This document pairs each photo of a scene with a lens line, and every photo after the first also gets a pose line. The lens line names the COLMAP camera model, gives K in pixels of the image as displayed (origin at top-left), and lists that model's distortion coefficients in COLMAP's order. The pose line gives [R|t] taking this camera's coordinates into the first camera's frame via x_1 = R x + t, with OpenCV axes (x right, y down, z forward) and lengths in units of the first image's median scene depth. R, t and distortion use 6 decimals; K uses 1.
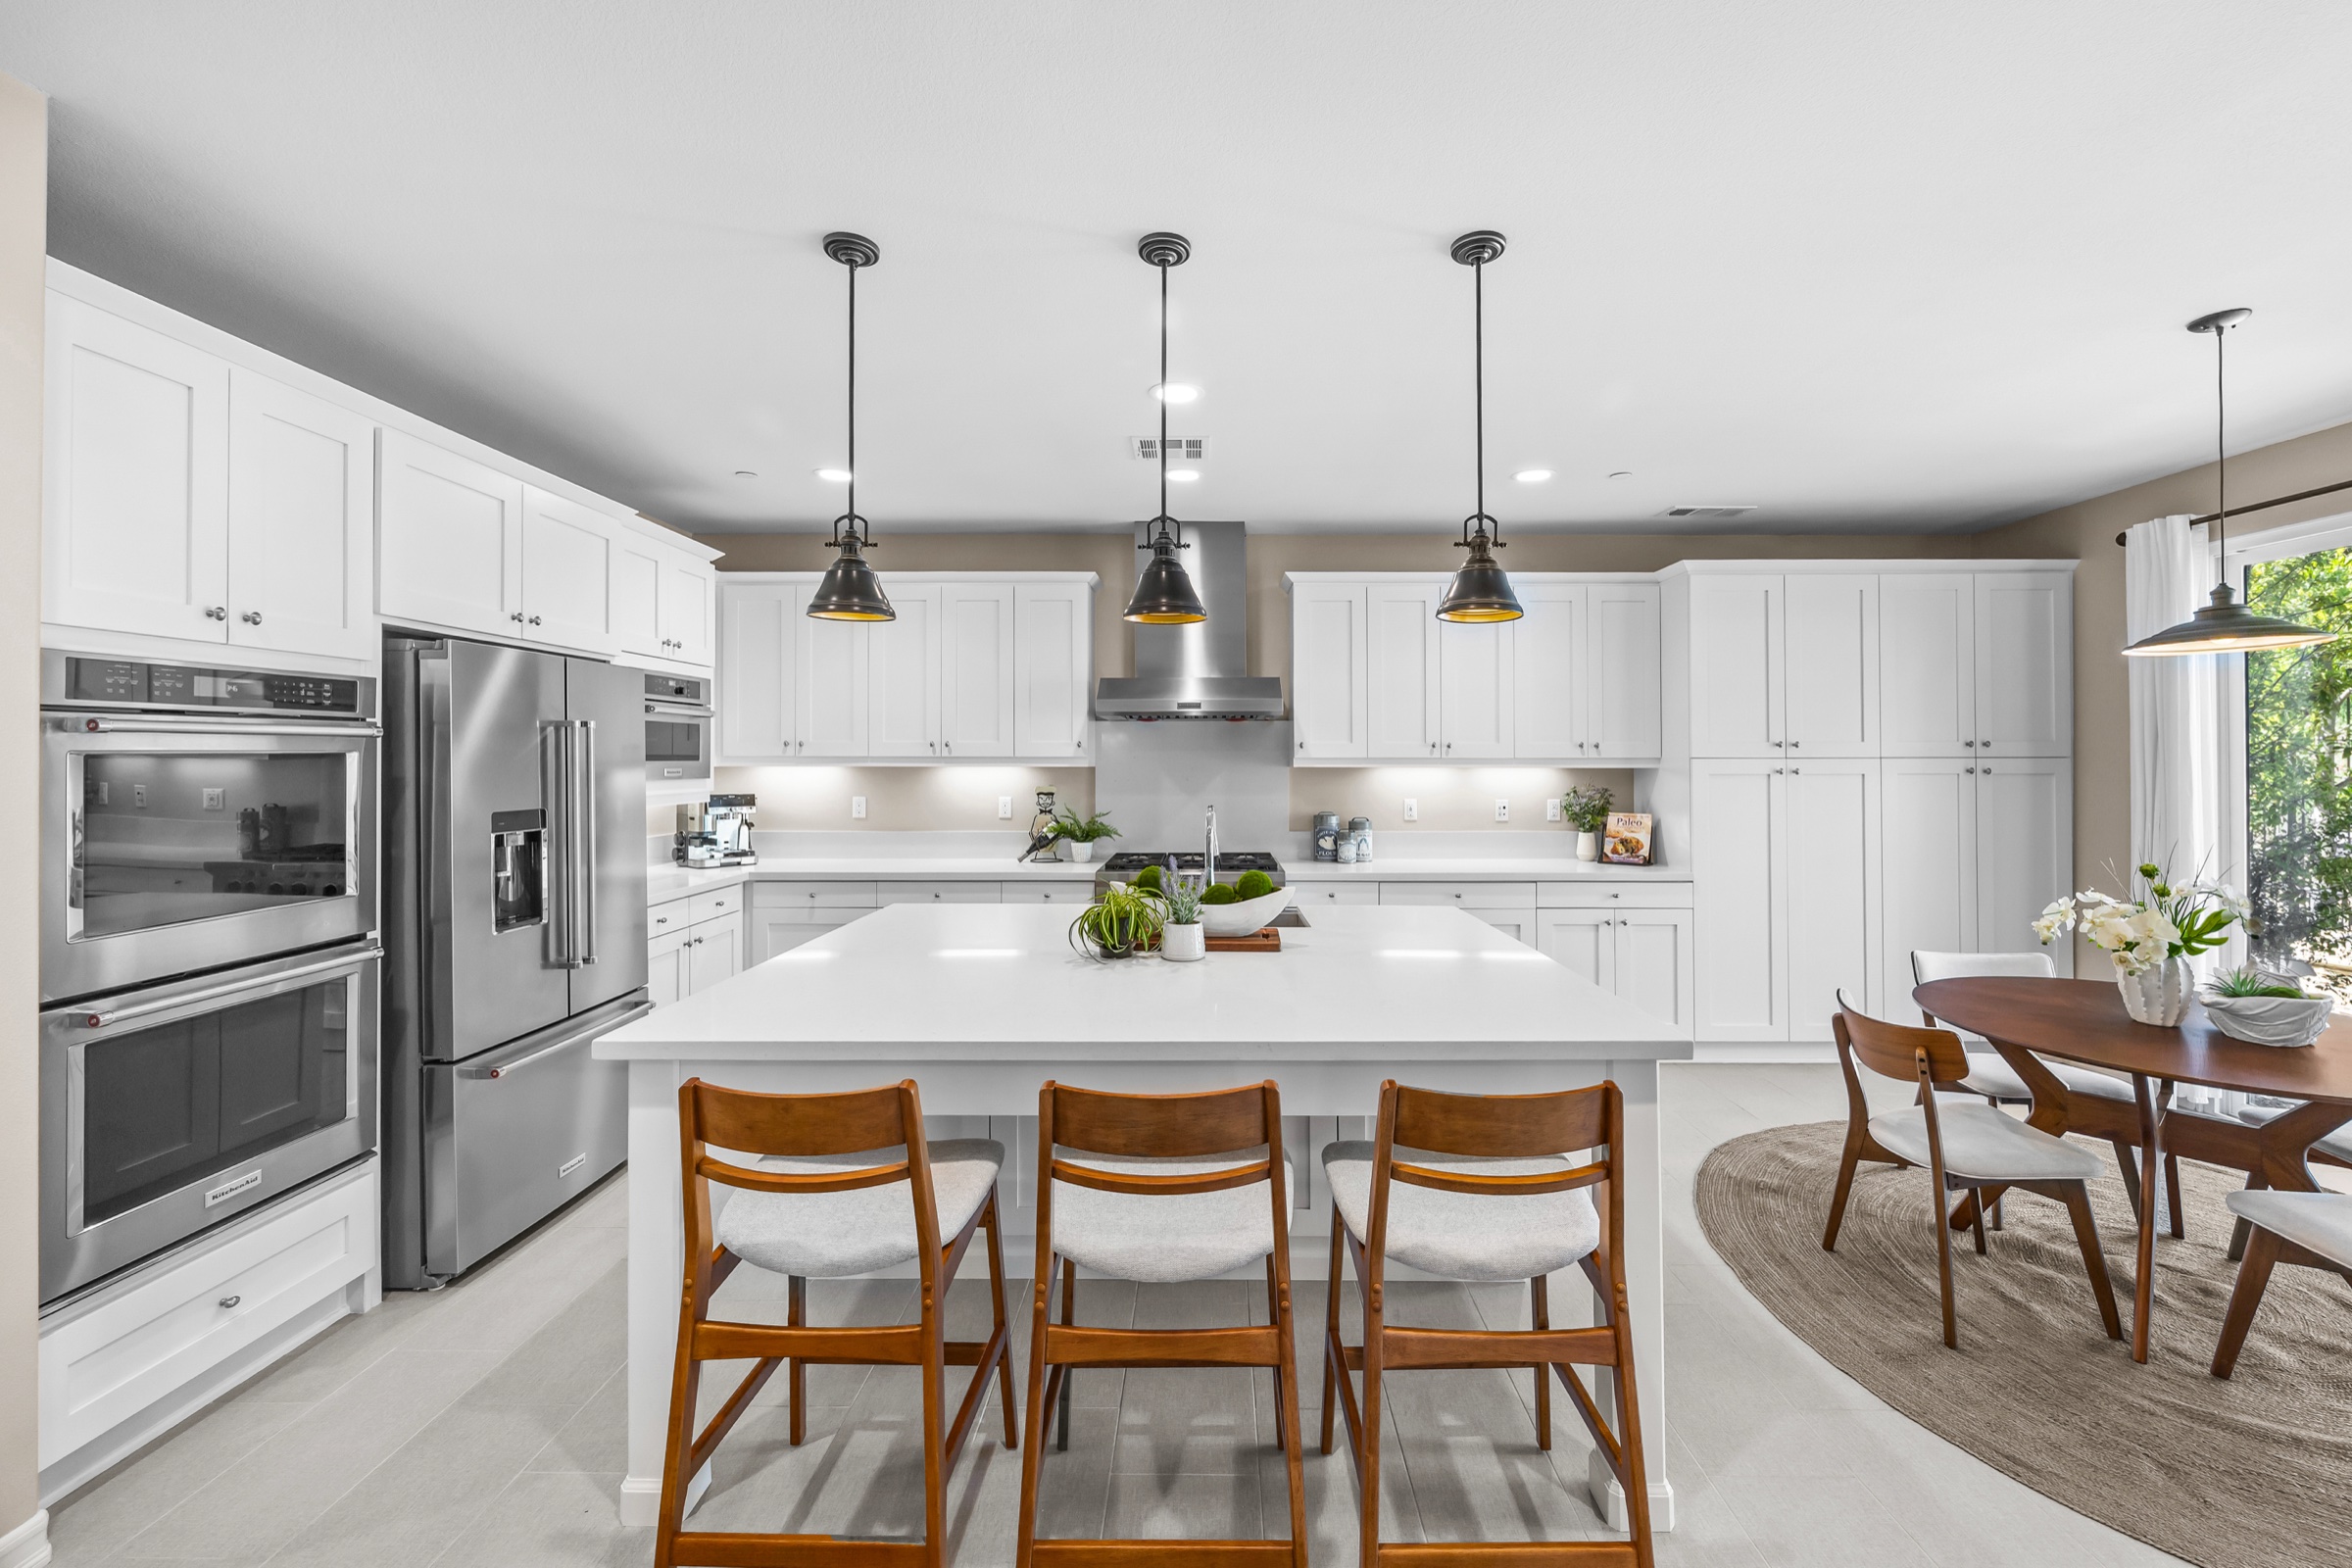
lens RADIAL K [[944.7, 0, 1198.1], [0, 944.7, 752.0], [0, 0, 1]] dist [-0.003717, 0.000706]
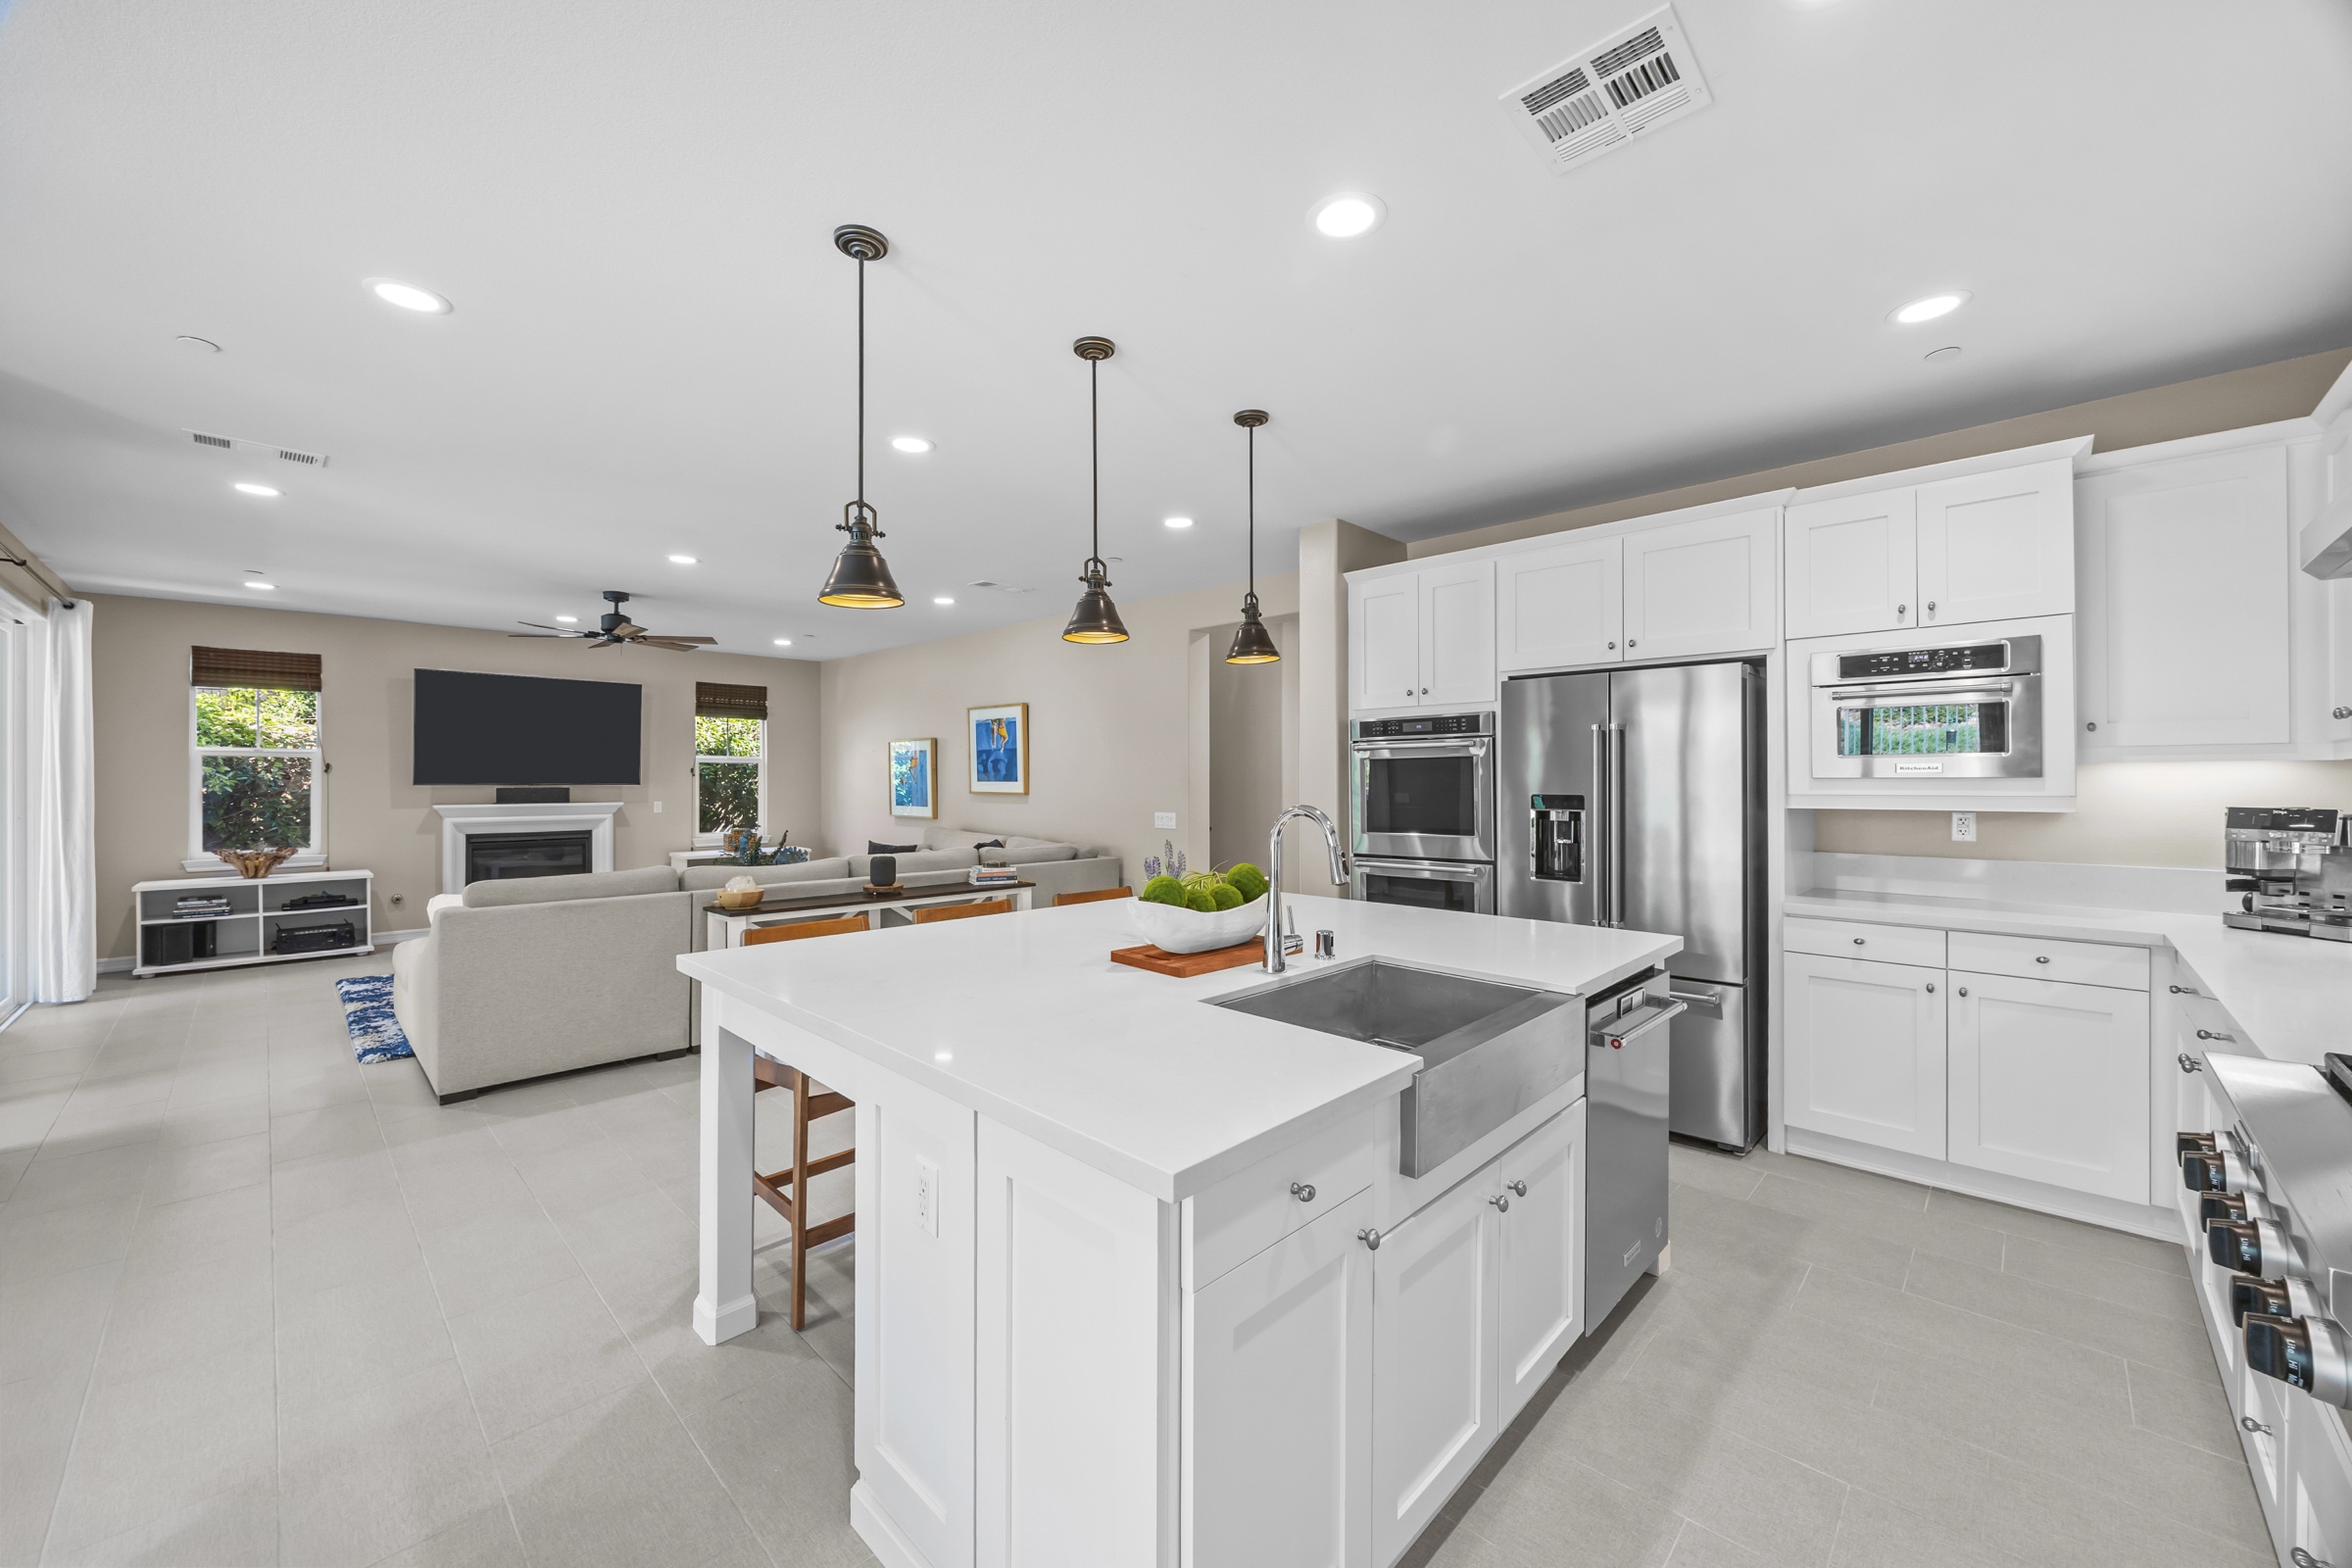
lens RADIAL K [[902.1, 0, 1167.9], [0, 902.1, 773.7], [0, 0, 1]] dist [-0.009162, 0.001503]
pose [[-0.693695, -0.005842, -0.720245, 0.379591], [0.005425, 0.999896, -0.013335, 0.028702], [0.720248, -0.013157, -0.693592, 0.944103]]
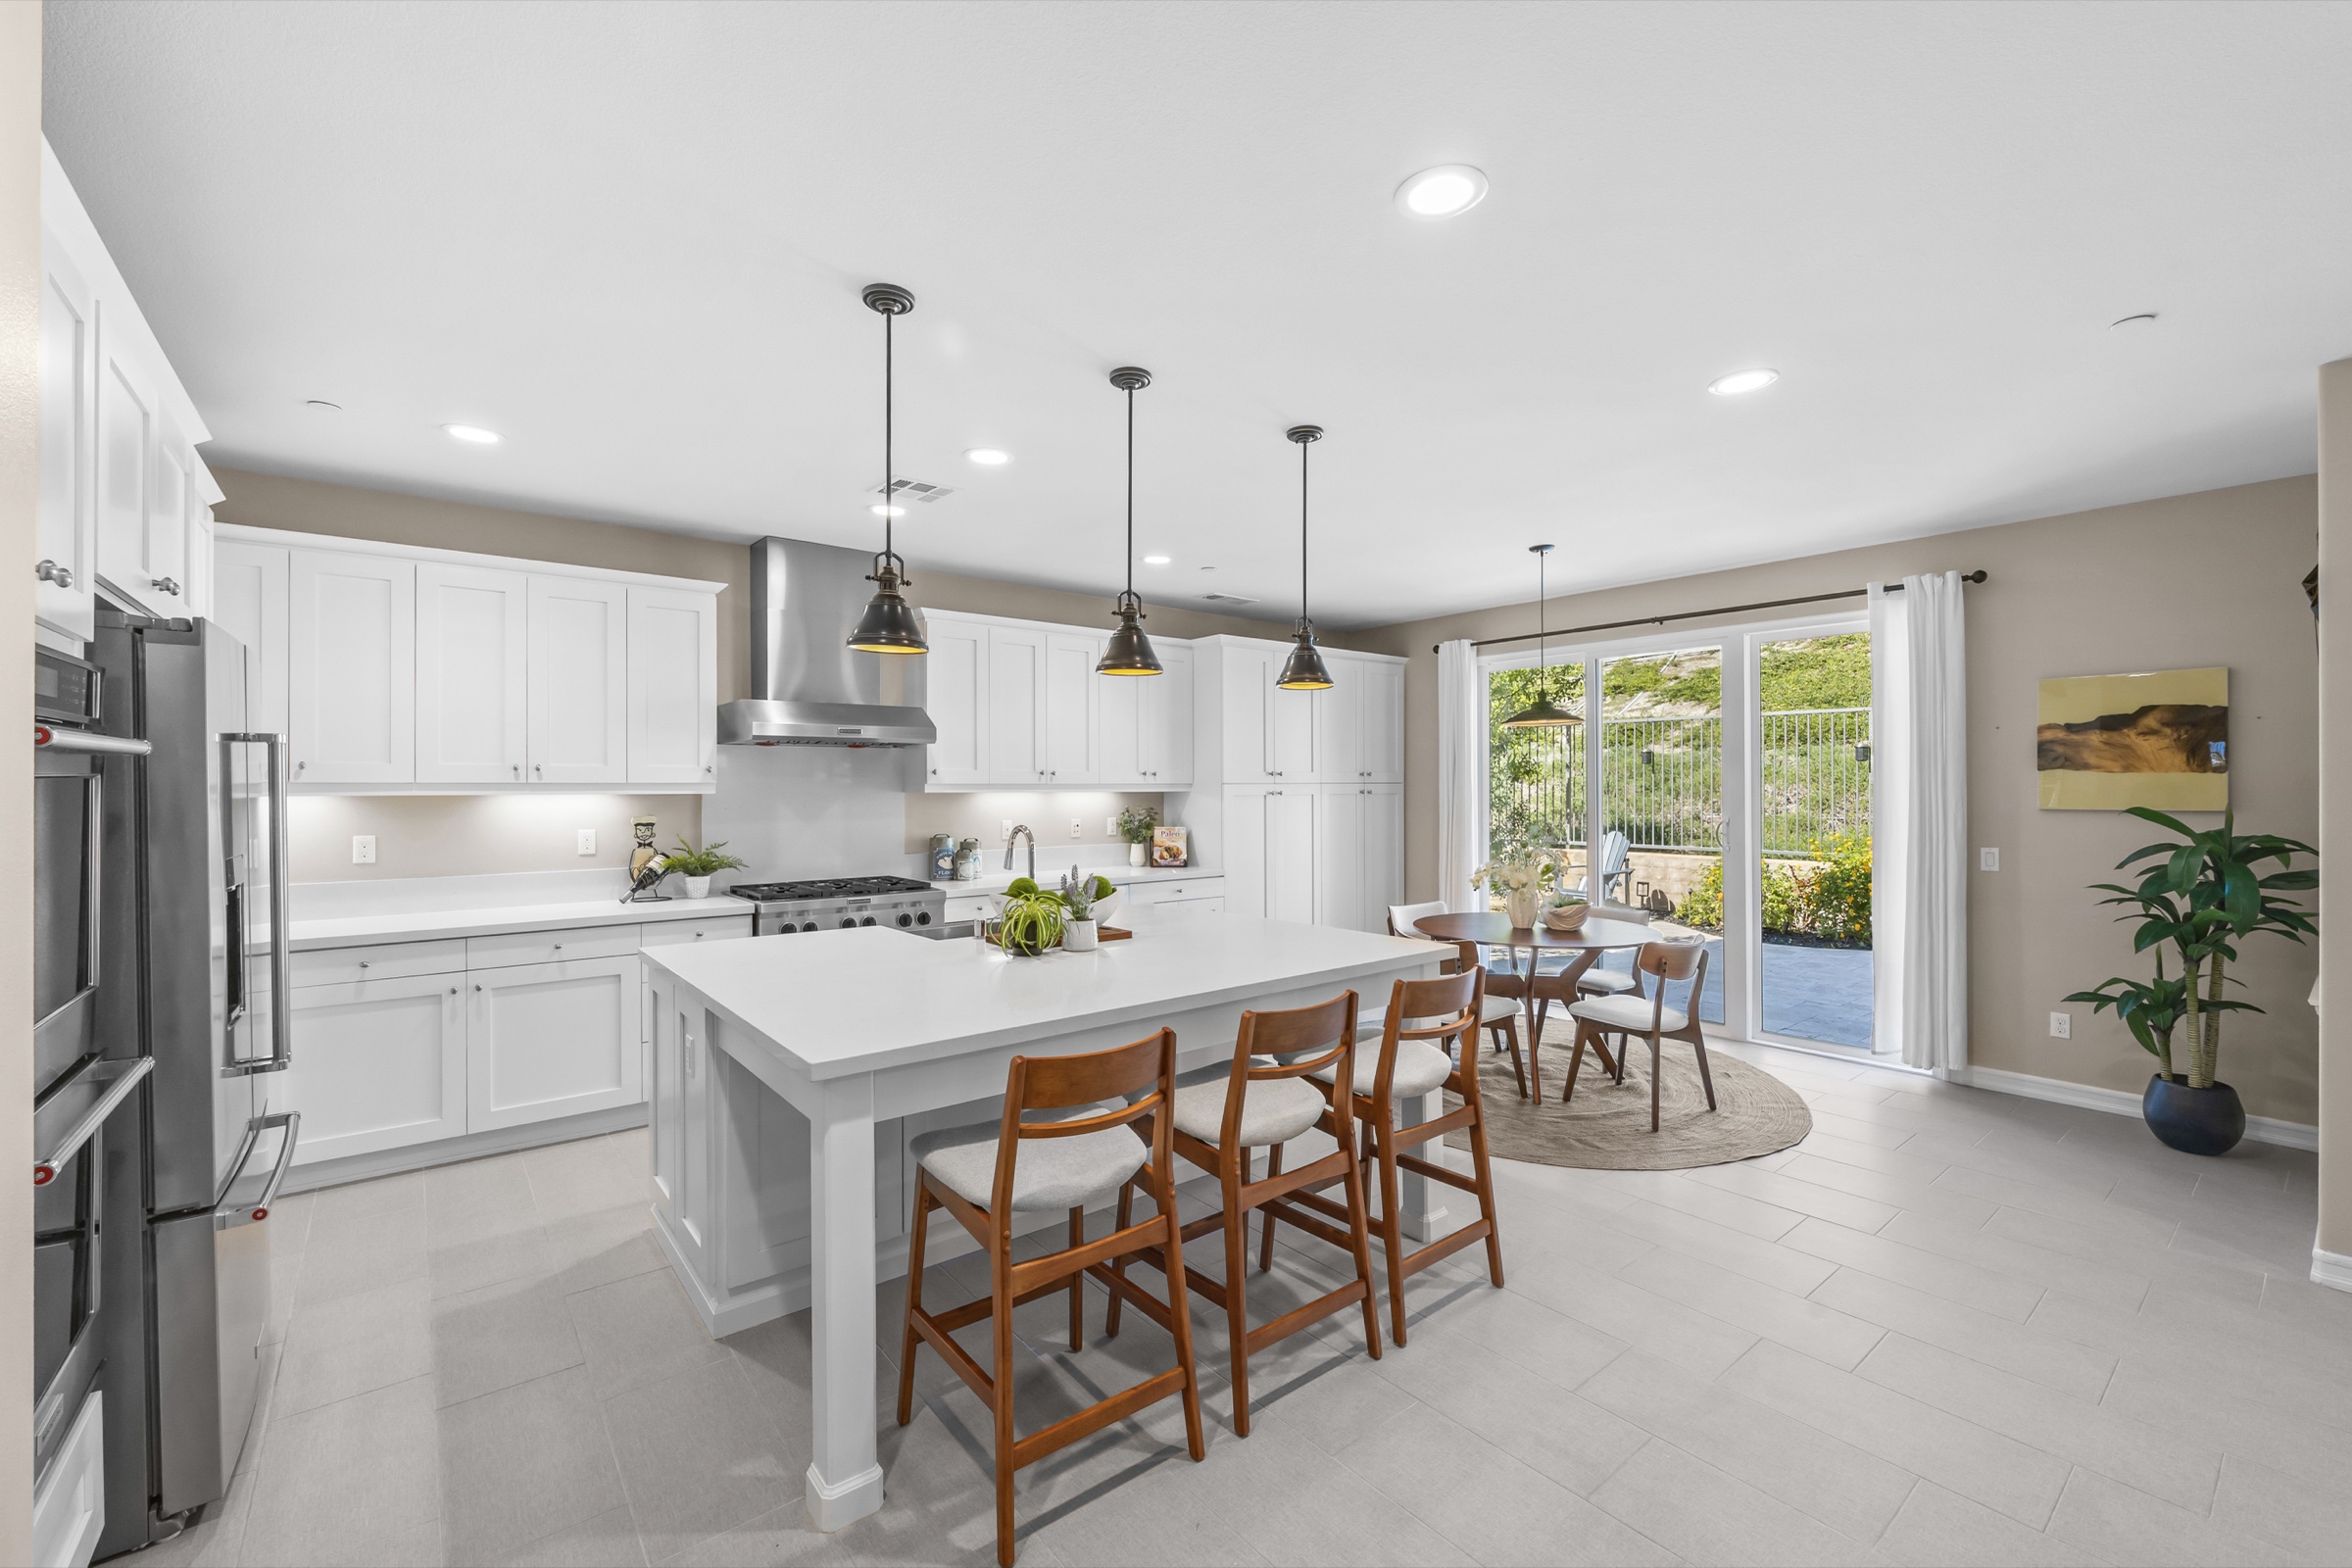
lens RADIAL K [[980.1, 0, 1176.1], [0, 980.1, 780.3], [0, 0, 1]] dist [-0.005961, 0.000239]
pose [[0.774323, 0.000880, 0.632789, -0.401797], [-0.002200, 0.999997, 0.001301, 0.000479], [-0.632786, -0.002399, 0.774323, -0.024890]]
